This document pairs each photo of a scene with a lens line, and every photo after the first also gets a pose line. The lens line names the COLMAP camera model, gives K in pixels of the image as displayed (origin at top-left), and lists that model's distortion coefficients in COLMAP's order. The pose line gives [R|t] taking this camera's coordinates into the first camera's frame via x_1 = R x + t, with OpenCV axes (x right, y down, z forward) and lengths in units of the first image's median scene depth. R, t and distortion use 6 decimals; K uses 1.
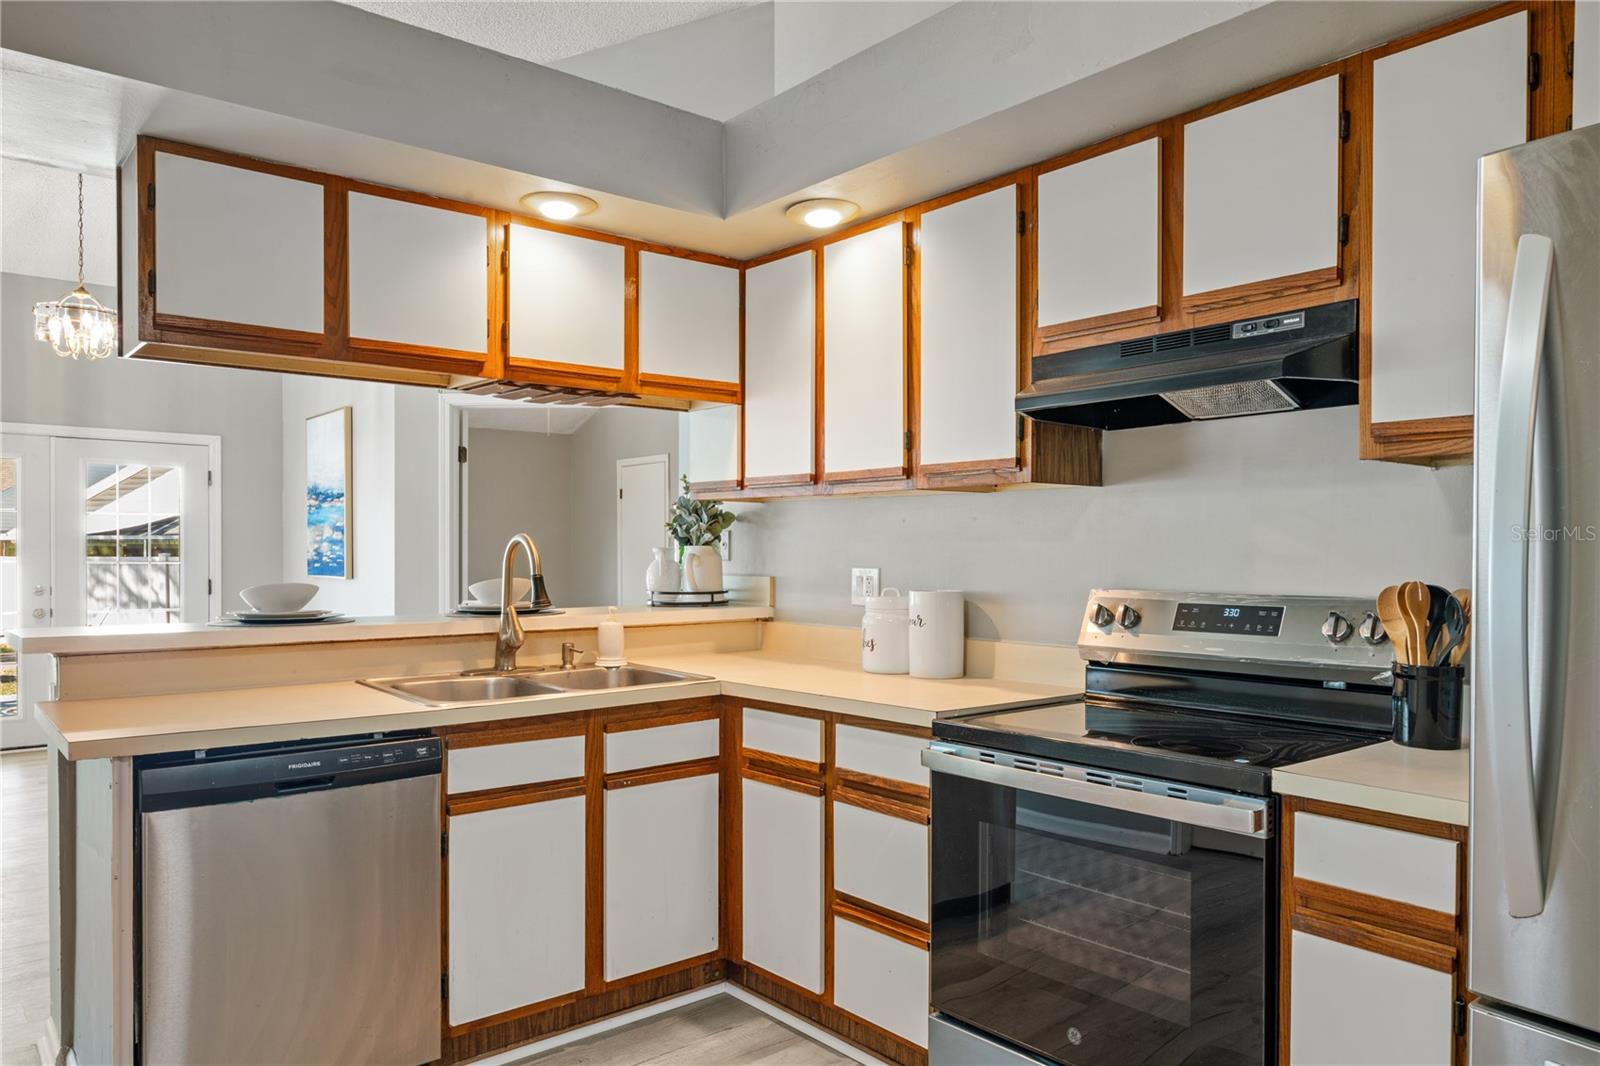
lens RADIAL K [[1086.0, 0, 790.2], [0, 1086.0, 562.5], [0, 0, 1]] dist [0.003490, 0.000723]
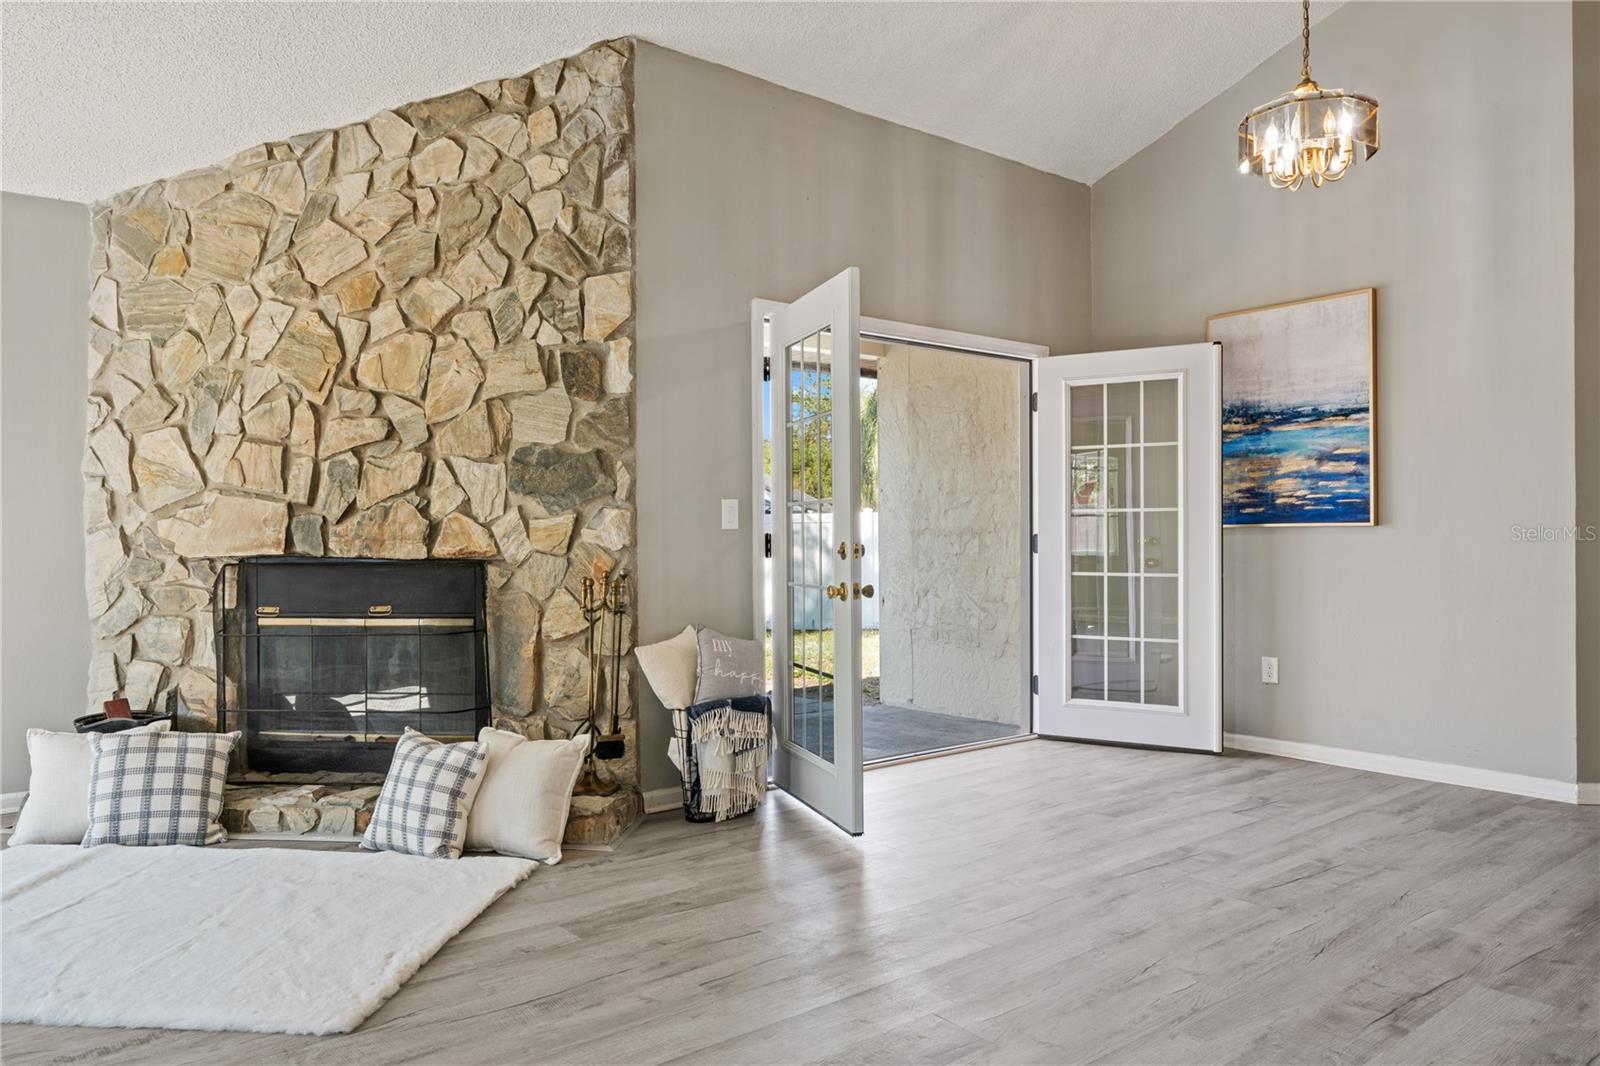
lens RADIAL K [[1082.8, 0, 800.0], [0, 1082.8, 533.0], [0, 0, 1]] dist [0.002701, 0.000264]
pose [[0.999866, -0.009088, -0.013608, -1.809247], [0.008907, 0.999872, -0.013318, 0.061414], [0.013727, 0.013195, 0.999819, 0.628129]]
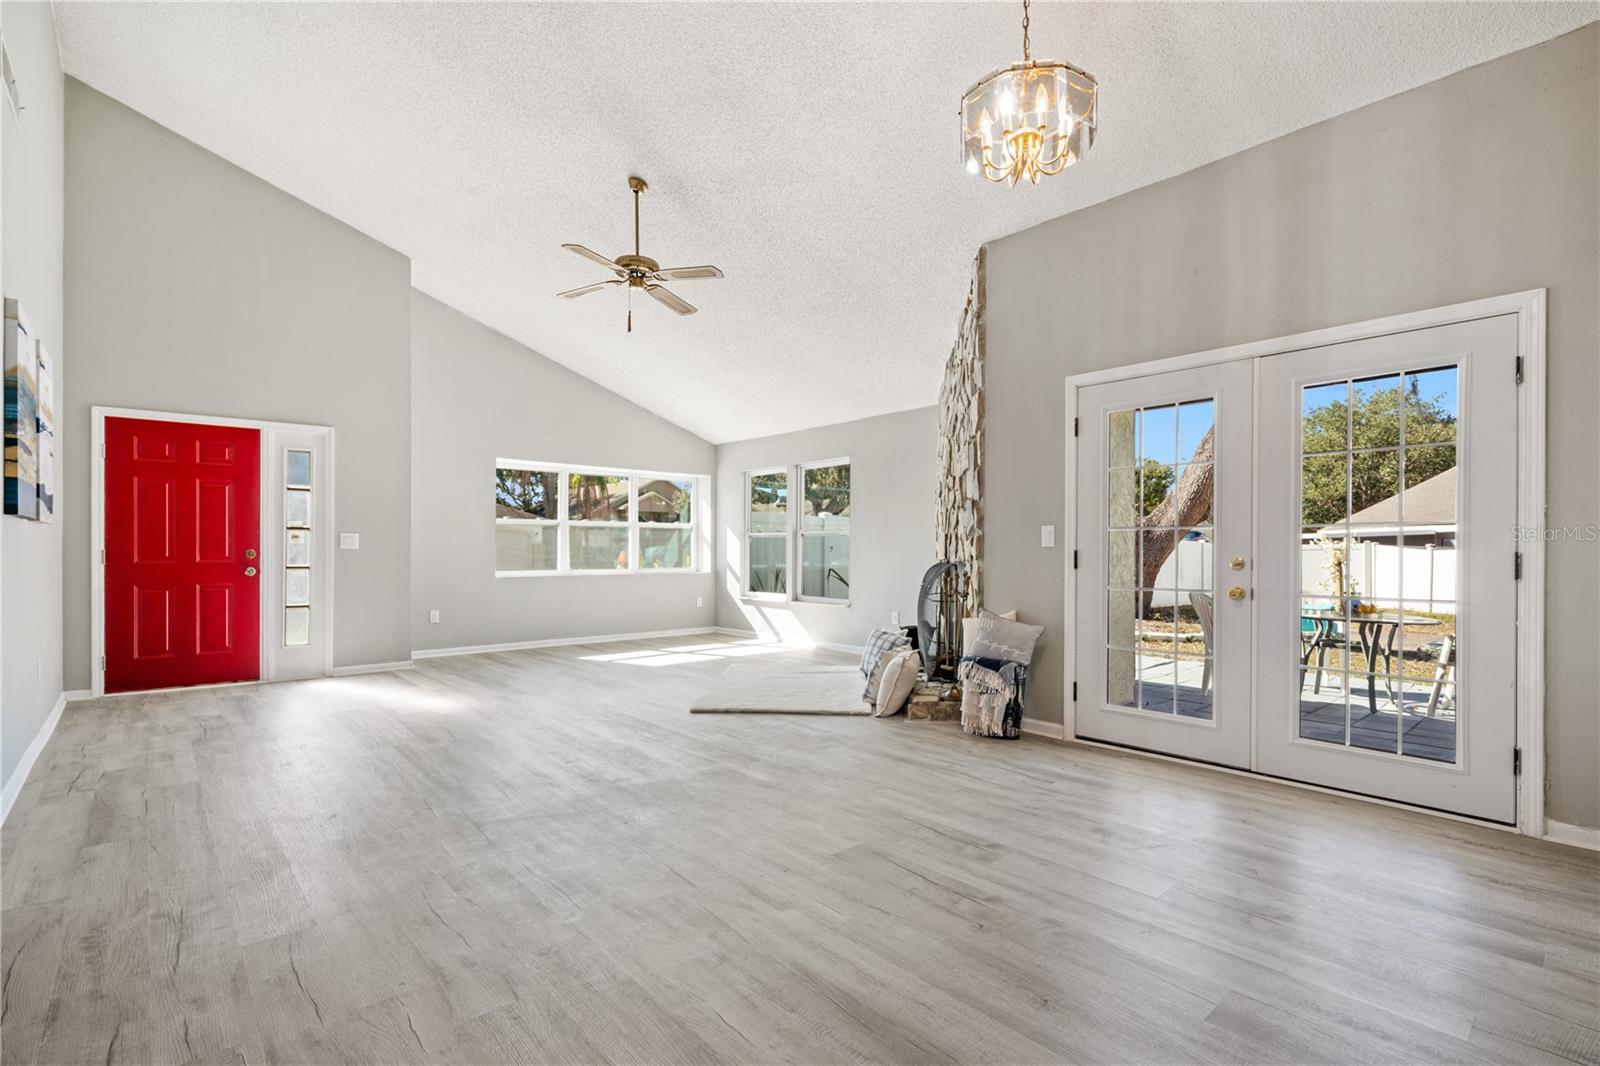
lens RADIAL K [[734.5, 0, 803.2], [0, 734.5, 552.4], [0, 0, 1]] dist [0.003254, 0.000701]
pose [[0.037906, 0.000315, -0.999281, -0.454133], [-0.011625, 0.999932, -0.000126, 0.051192], [0.999214, 0.011622, 0.037907, 1.630745]]
